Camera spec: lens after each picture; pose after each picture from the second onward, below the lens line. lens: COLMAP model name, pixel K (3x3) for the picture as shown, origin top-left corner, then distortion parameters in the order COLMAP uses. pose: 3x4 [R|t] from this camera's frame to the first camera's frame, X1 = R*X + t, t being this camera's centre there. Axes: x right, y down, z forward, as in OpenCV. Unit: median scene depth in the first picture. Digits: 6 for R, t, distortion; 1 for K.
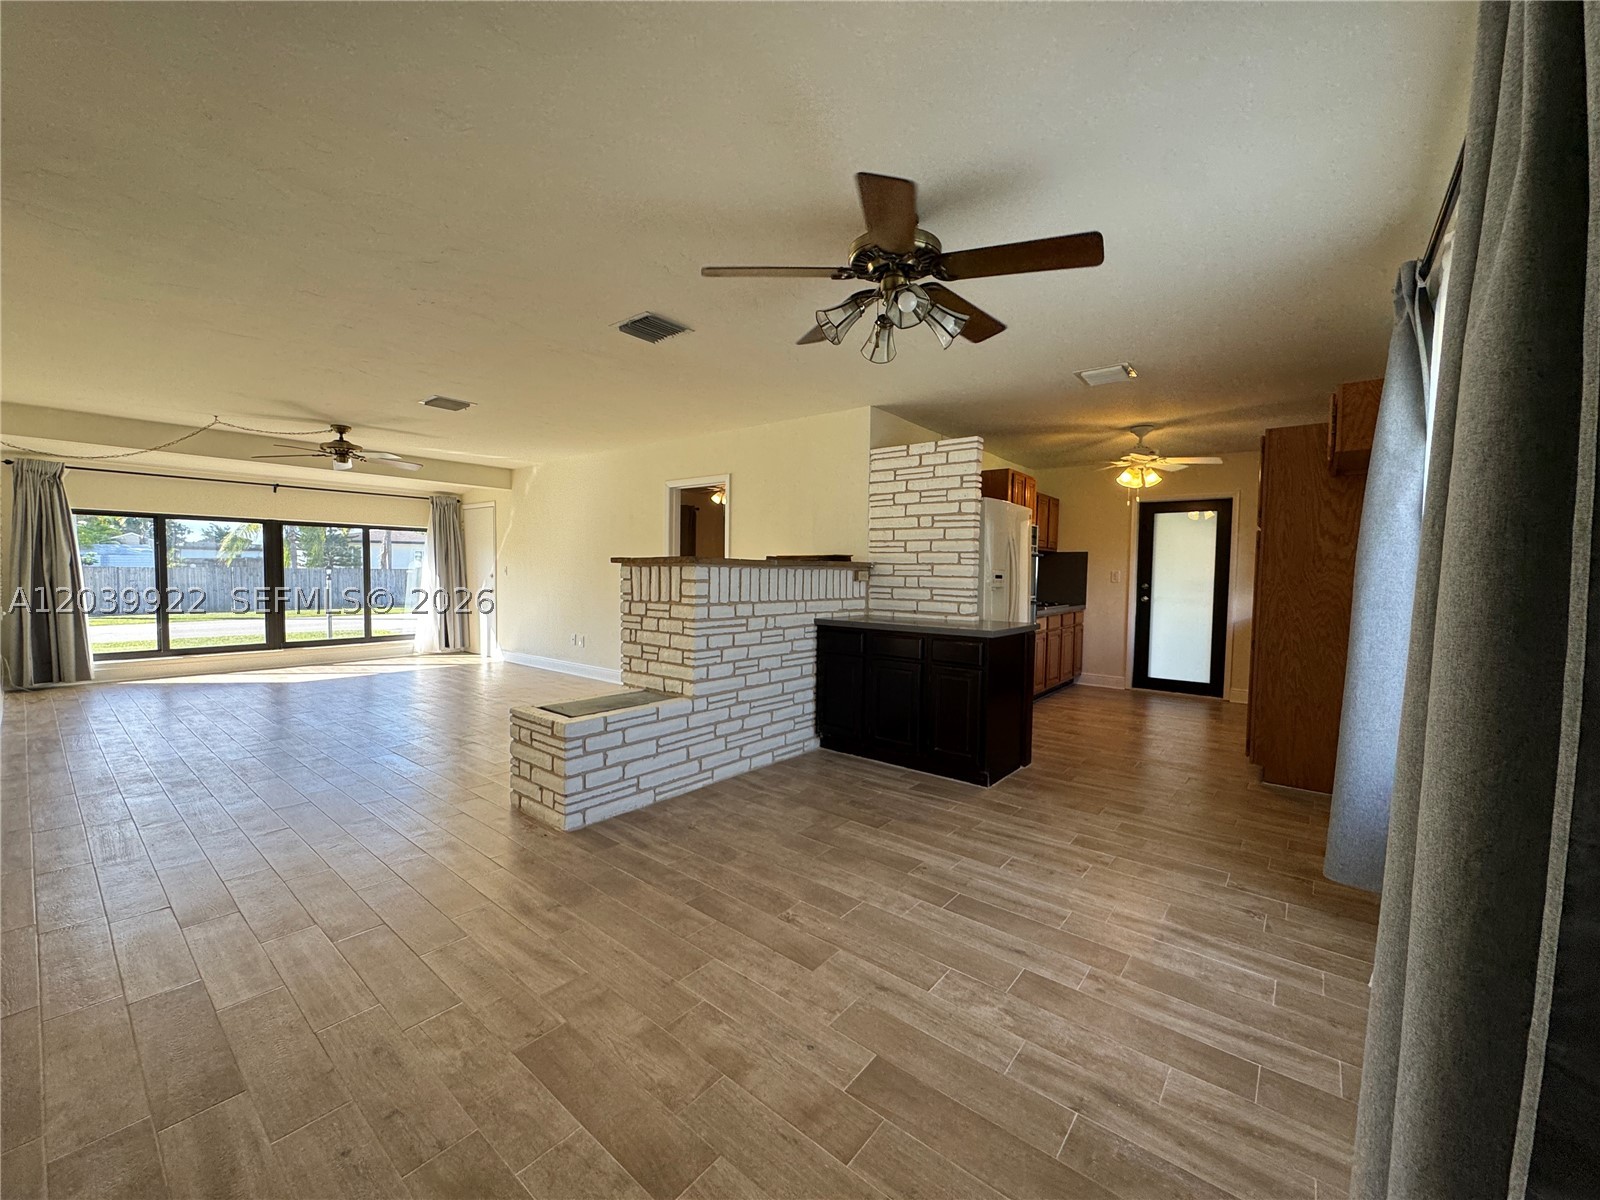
lens RADIAL K [[638.7, 0, 796.2], [0, 638.7, 601.7], [0, 0, 1]] dist [-0.000625, 0.000232]
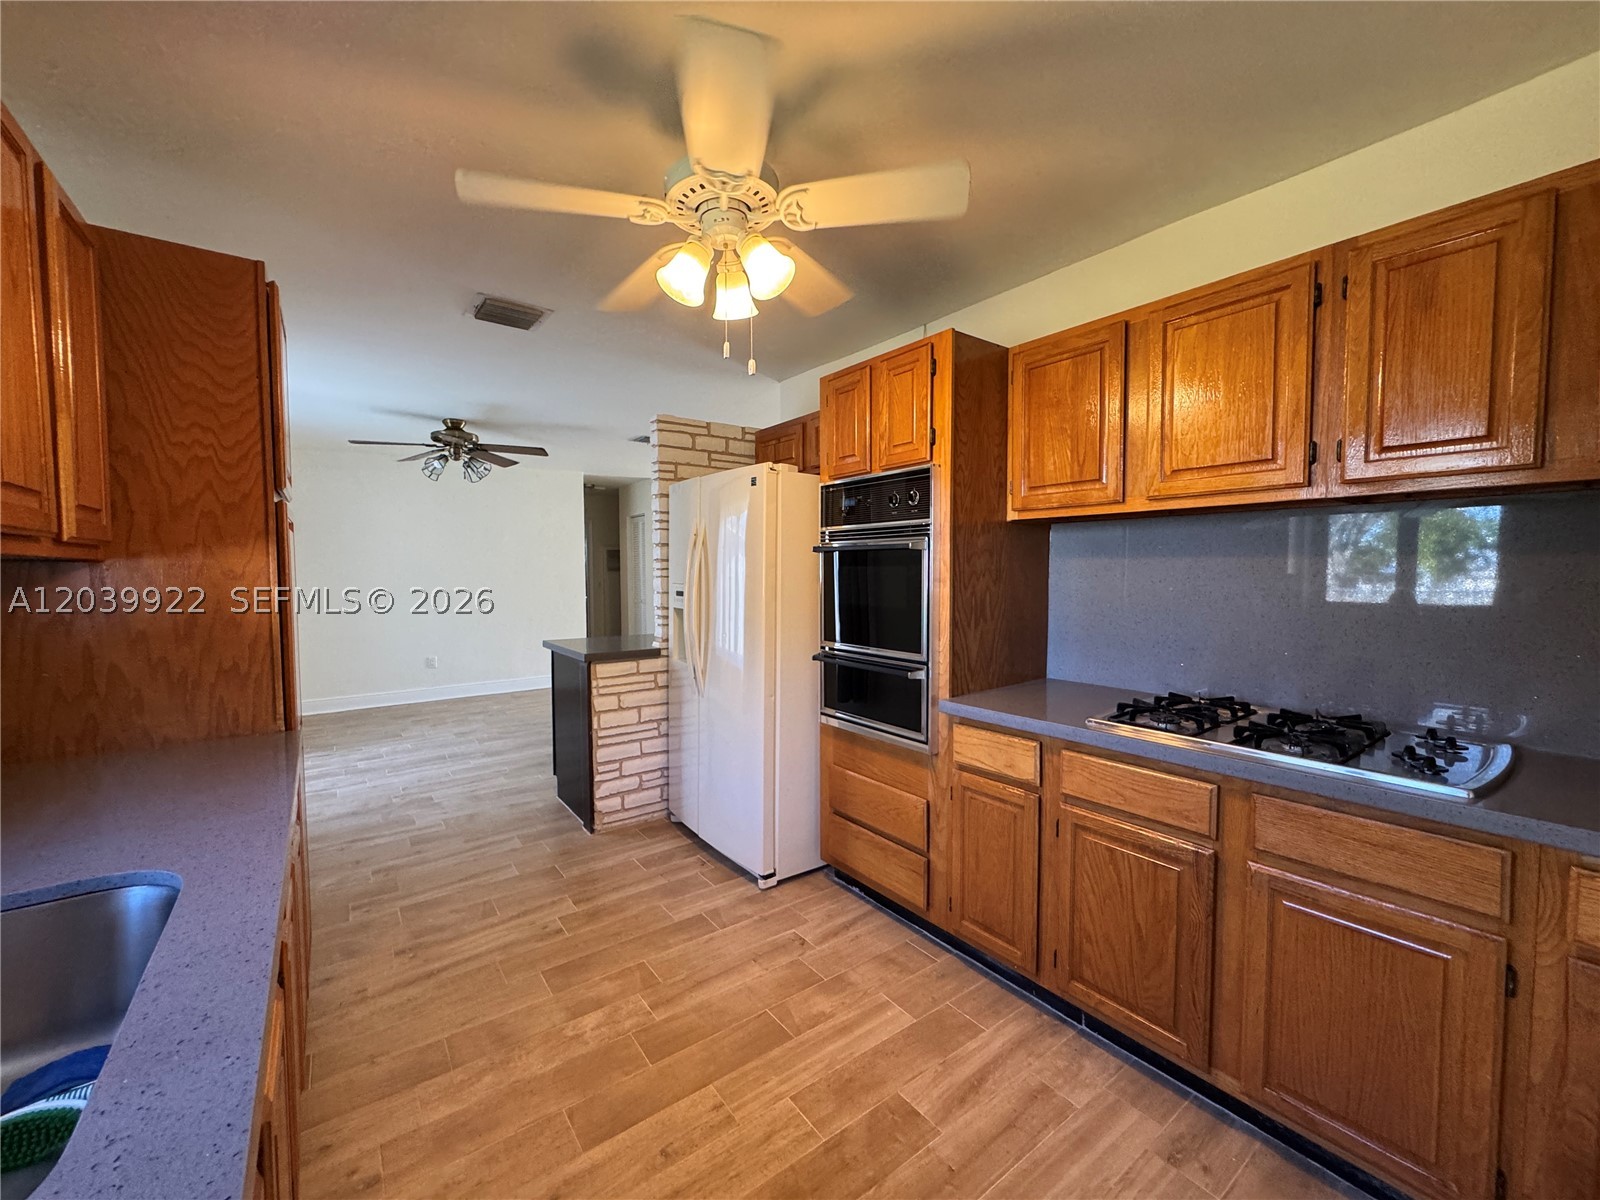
lens RADIAL K [[638.7, 0, 796.4], [0, 638.7, 601.9], [0, 0, 1]] dist [-0.000625, 0.000232]
pose [[-0.250775, 0.032498, -0.967500, 0.665100], [-0.049548, 0.997695, 0.046355, -0.048654], [0.966777, 0.059562, -0.248587, 0.902772]]
